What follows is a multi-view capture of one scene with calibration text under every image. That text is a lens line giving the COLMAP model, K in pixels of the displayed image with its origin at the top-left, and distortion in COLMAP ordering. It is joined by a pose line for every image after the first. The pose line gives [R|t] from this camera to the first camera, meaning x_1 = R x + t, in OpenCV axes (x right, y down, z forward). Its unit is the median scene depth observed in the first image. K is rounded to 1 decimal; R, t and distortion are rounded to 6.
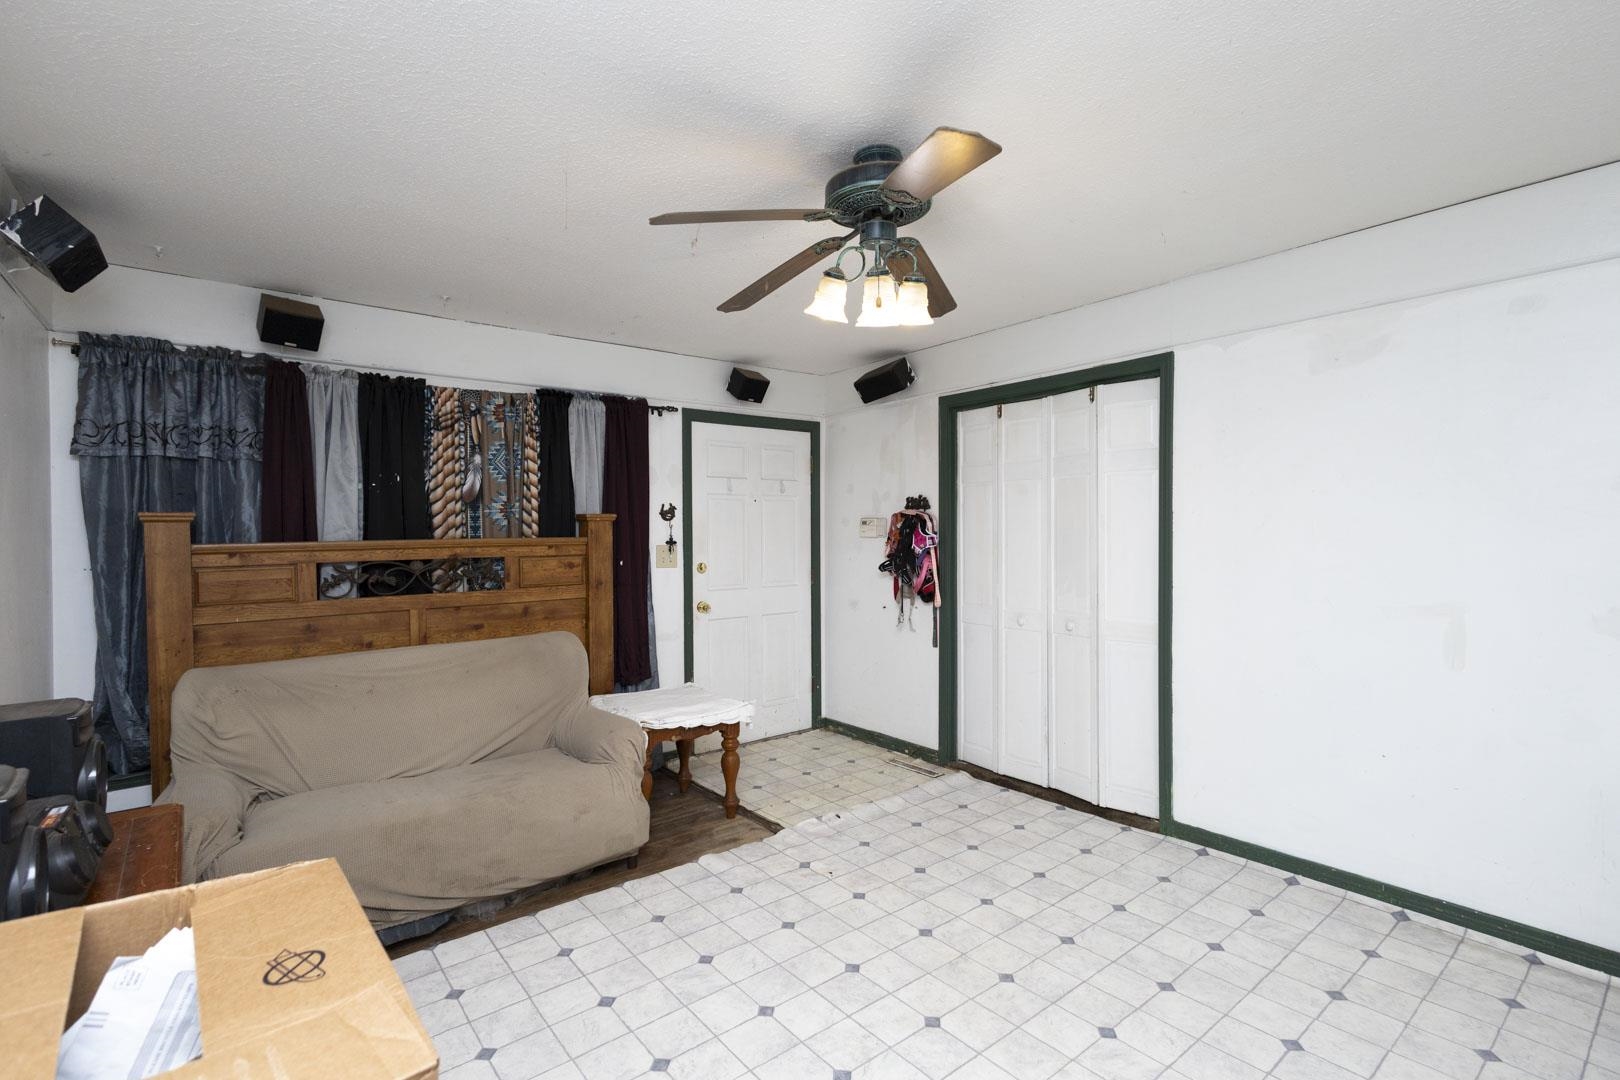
lens RADIAL K [[741.5, 0, 810.6], [0, 741.5, 536.5], [0, 0, 1]] dist [0.007503, -0.001245]
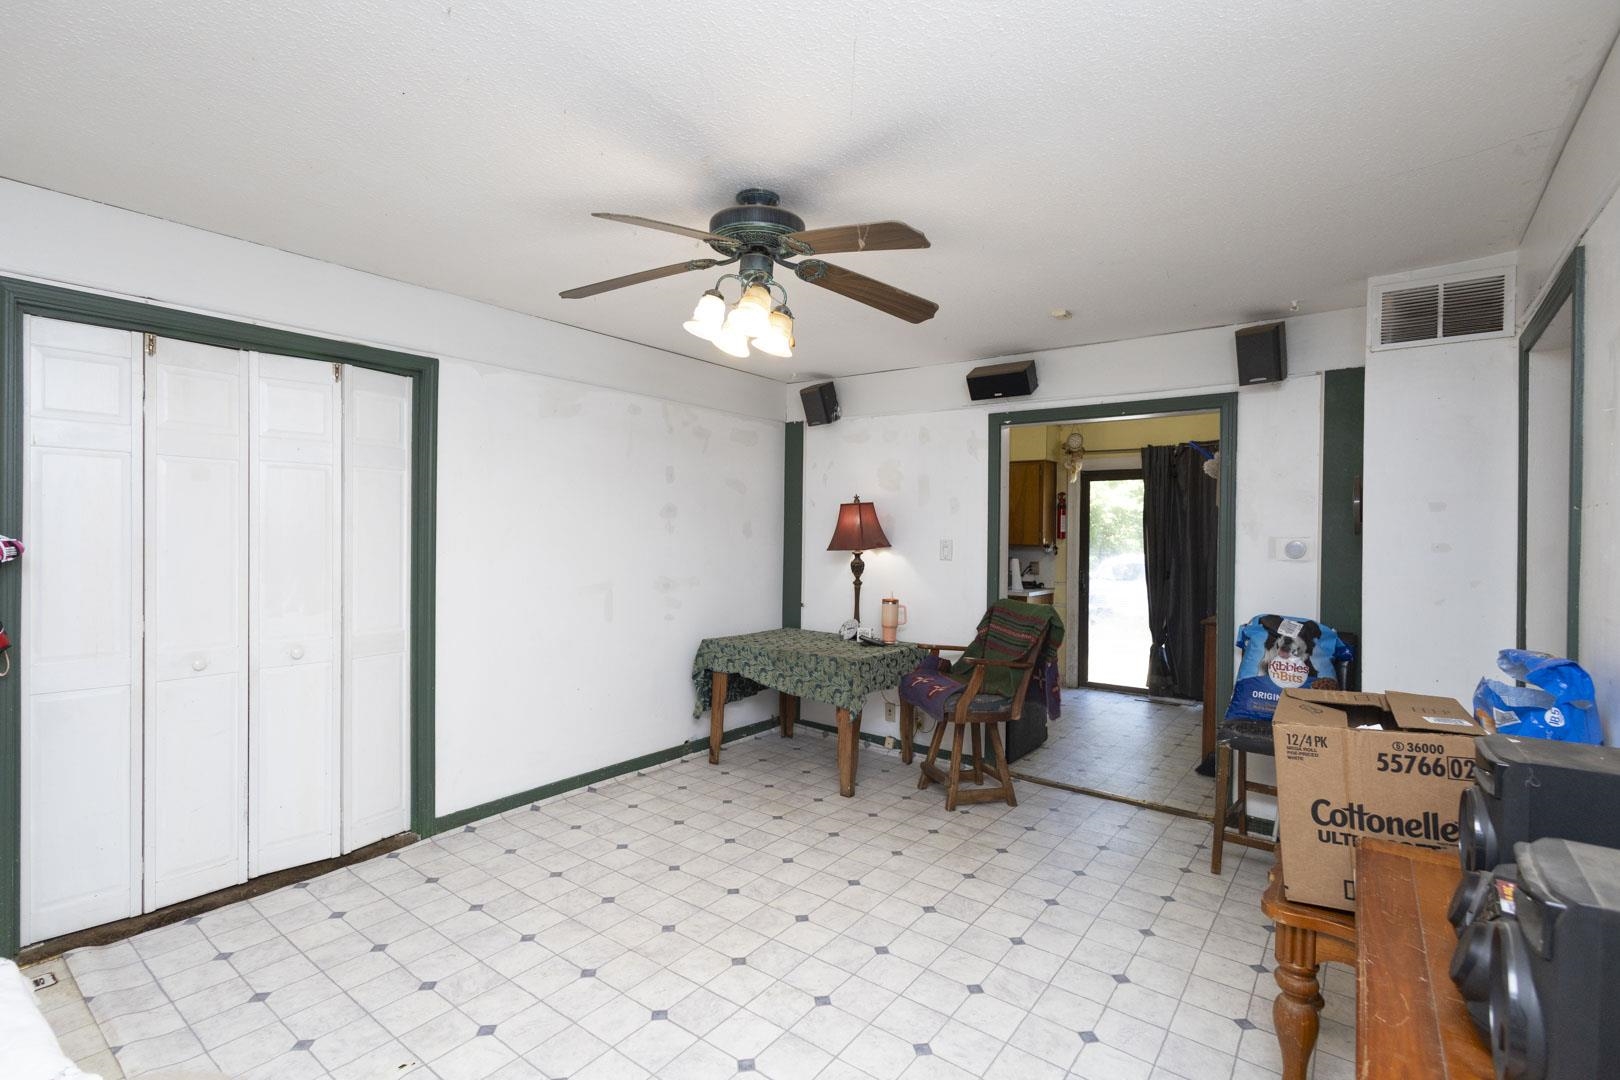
lens RADIAL K [[741.5, 0, 810.6], [0, 741.5, 536.5], [0, 0, 1]] dist [0.007503, -0.001245]
pose [[-0.243170, 0.002197, 0.969981, -0.577038], [-0.000297, 0.999997, -0.002340, -0.002450], [-0.969984, -0.000857, -0.243168, 0.688431]]
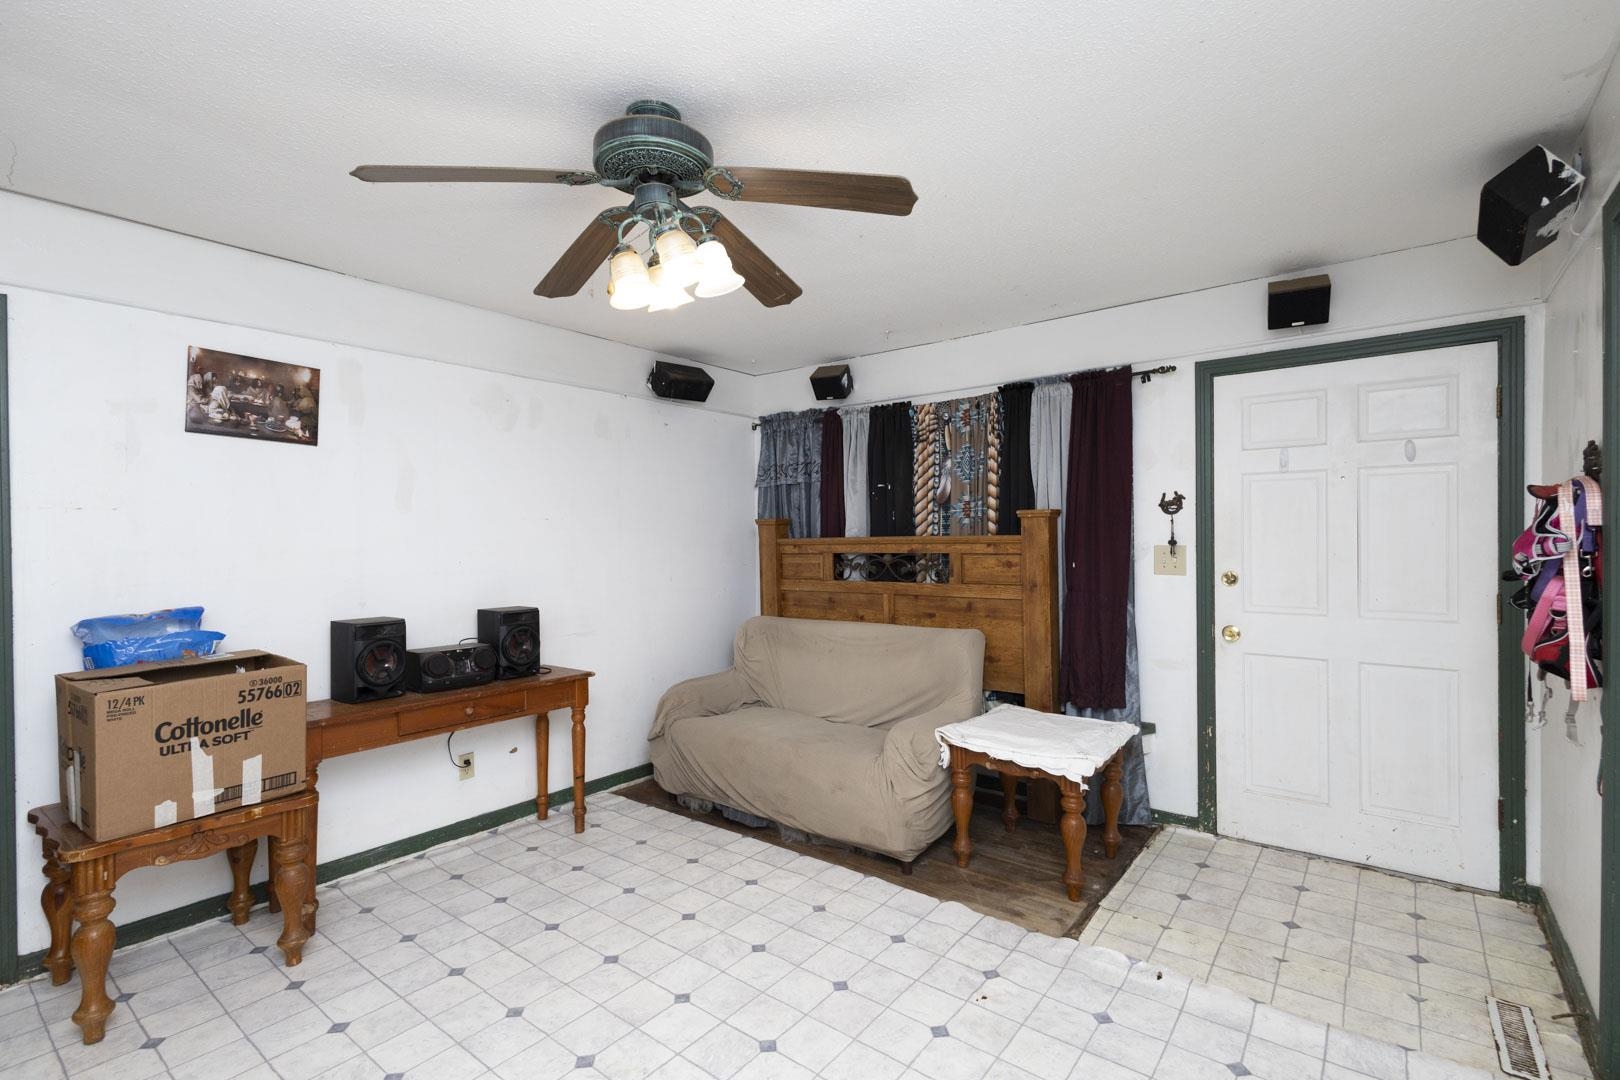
lens RADIAL K [[741.5, 0, 810.6], [0, 741.5, 536.5], [0, 0, 1]] dist [0.007503, -0.001245]
pose [[0.231921, 0.005435, -0.972719, 0.586040], [-0.000765, 0.999985, 0.005405, -0.002350], [0.972734, -0.000509, 0.231922, 0.562036]]
